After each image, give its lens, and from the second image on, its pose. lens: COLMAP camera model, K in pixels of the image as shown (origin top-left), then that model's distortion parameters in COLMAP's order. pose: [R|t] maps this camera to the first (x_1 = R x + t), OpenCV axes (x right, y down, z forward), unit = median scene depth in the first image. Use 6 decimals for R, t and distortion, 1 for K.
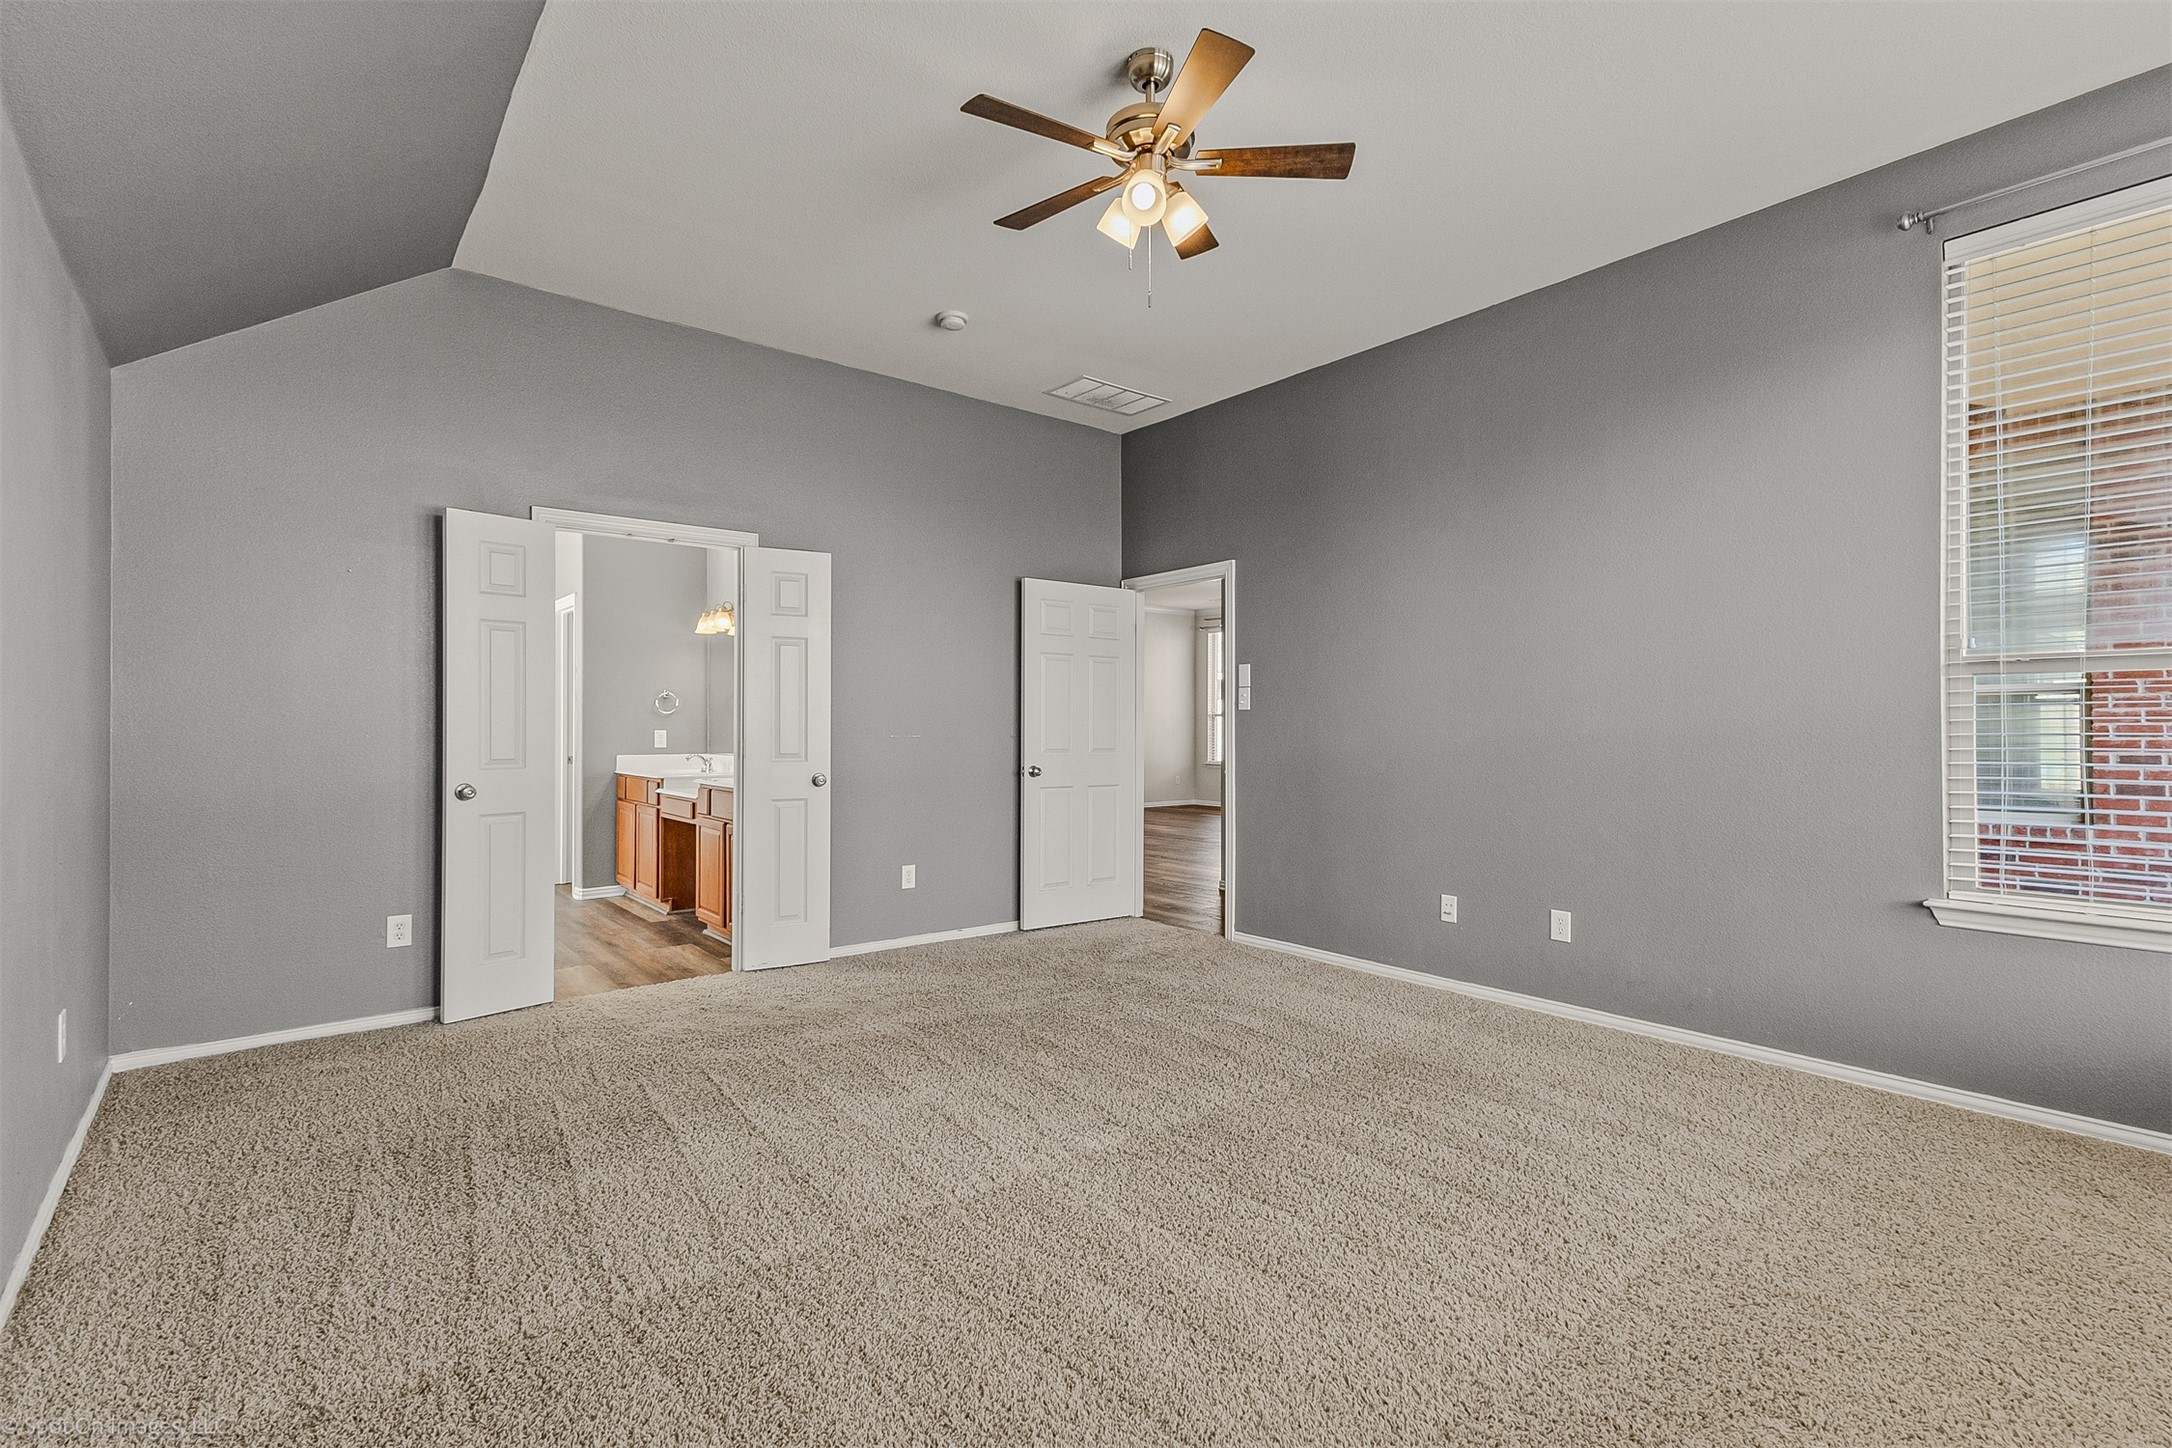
lens RADIAL K [[1007.5, 0, 1086.1], [0, 1007.5, 719.0], [0, 0, 1]] dist [0.025185, -0.004495]
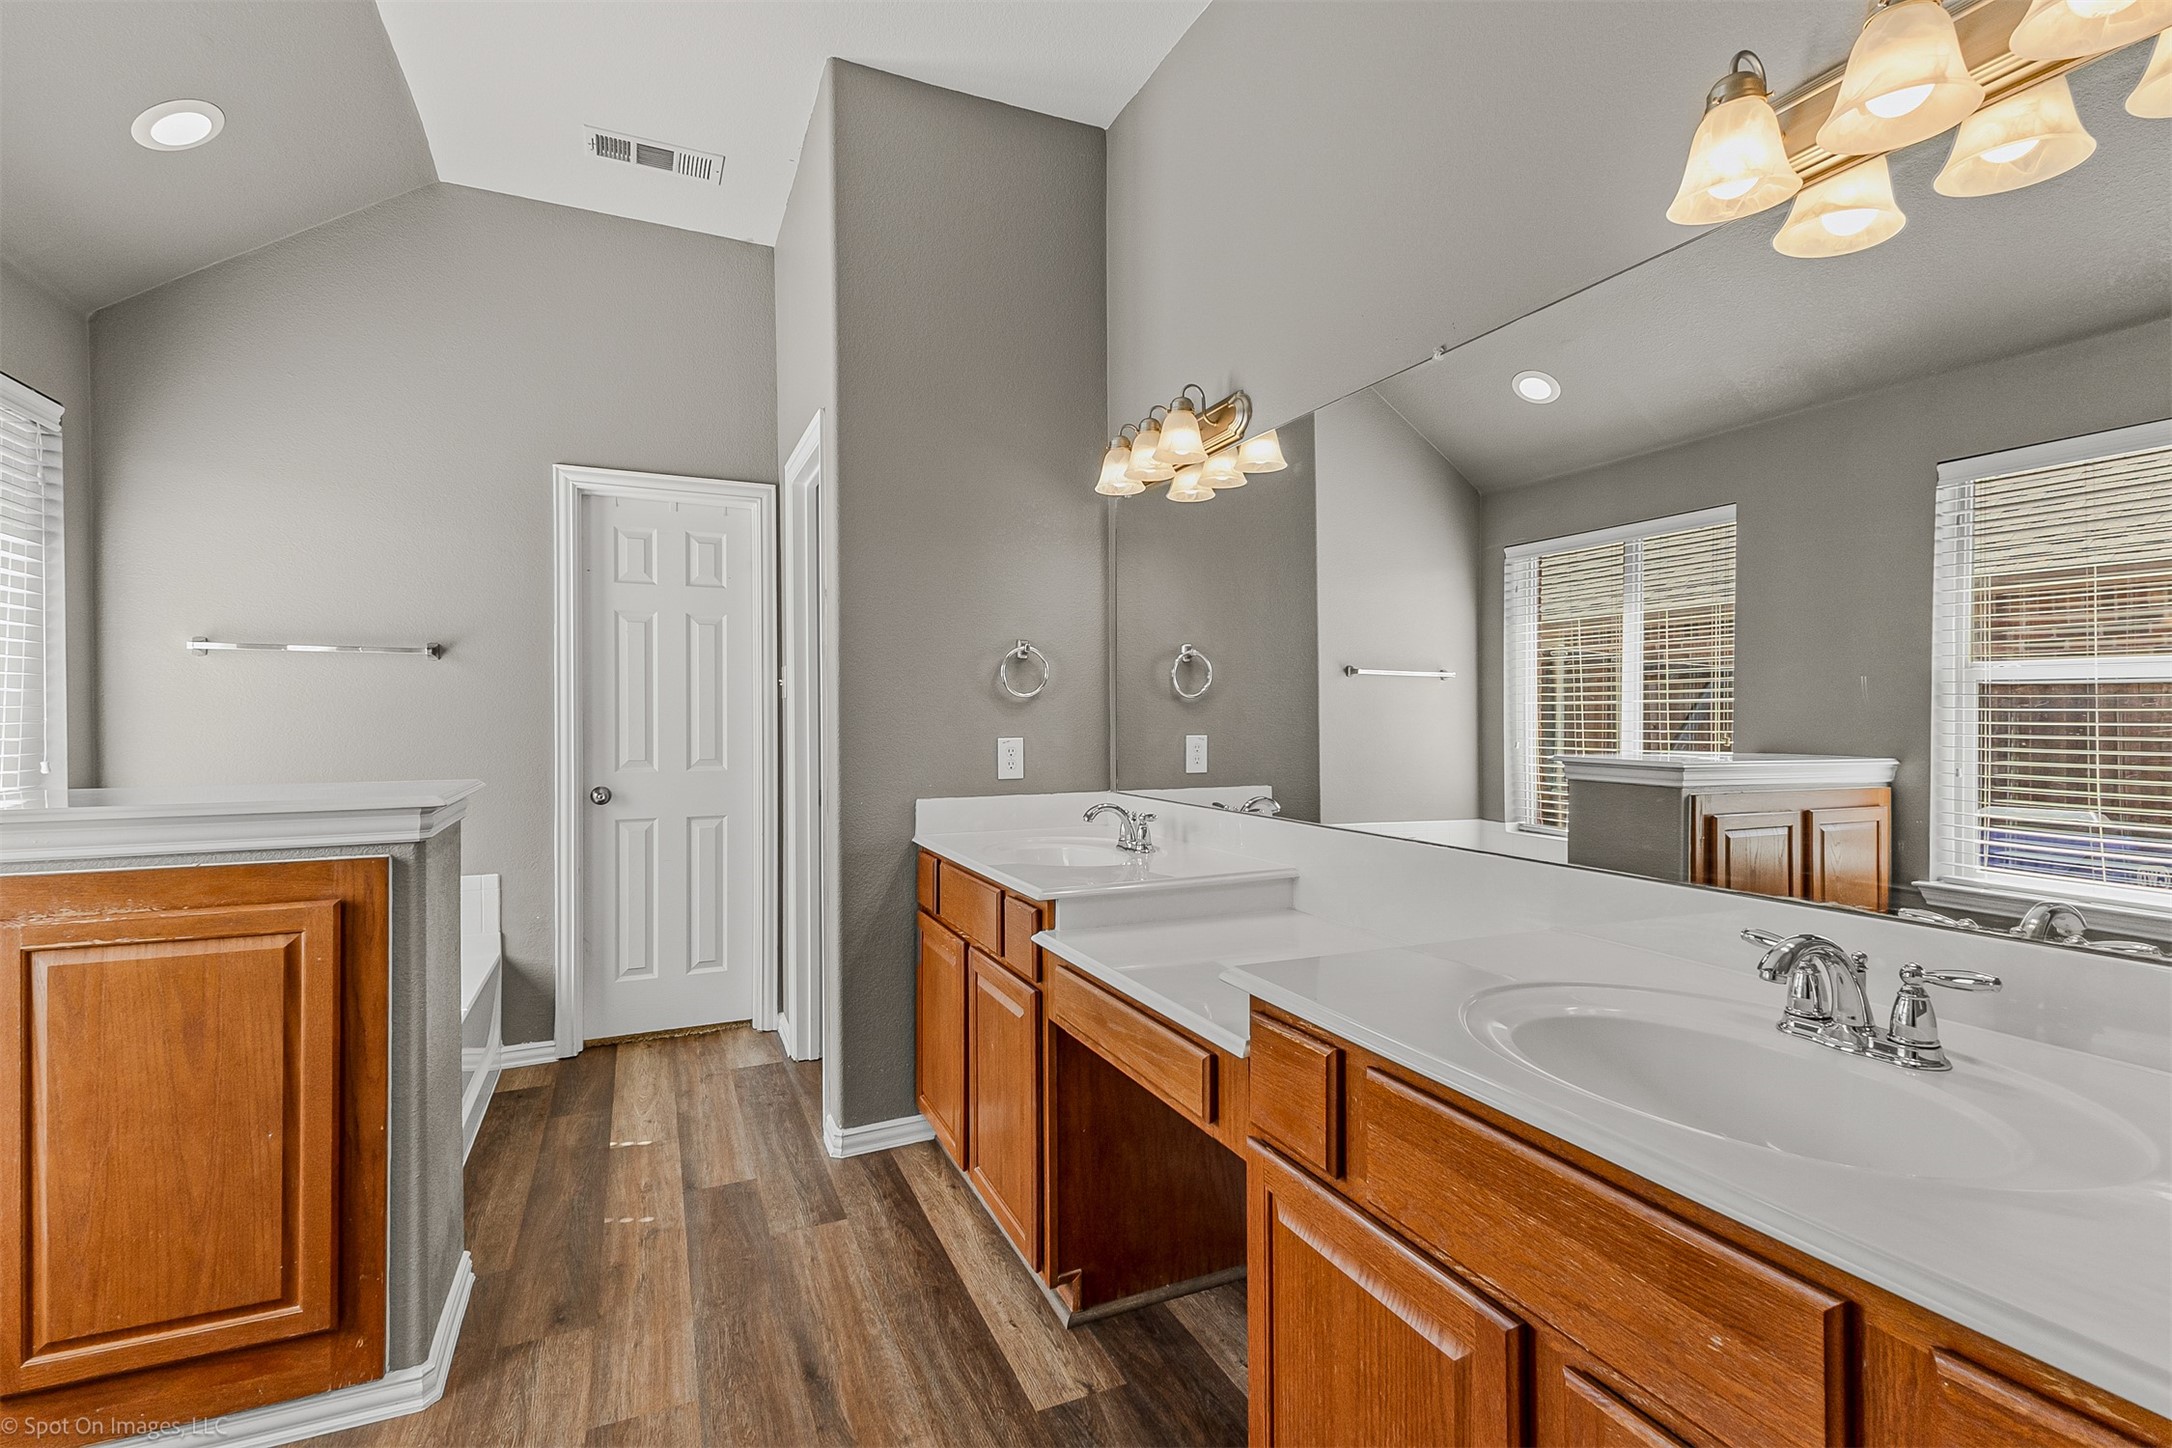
lens RADIAL K [[1007.5, 0, 1093.4], [0, 1007.5, 720.3], [0, 0, 1]] dist [0.025185, -0.004495]
pose [[0.968122, -0.003070, -0.250461, -0.295555], [0.007162, 0.999855, 0.015426, -0.001999], [0.250377, -0.016728, 0.968004, 0.631864]]
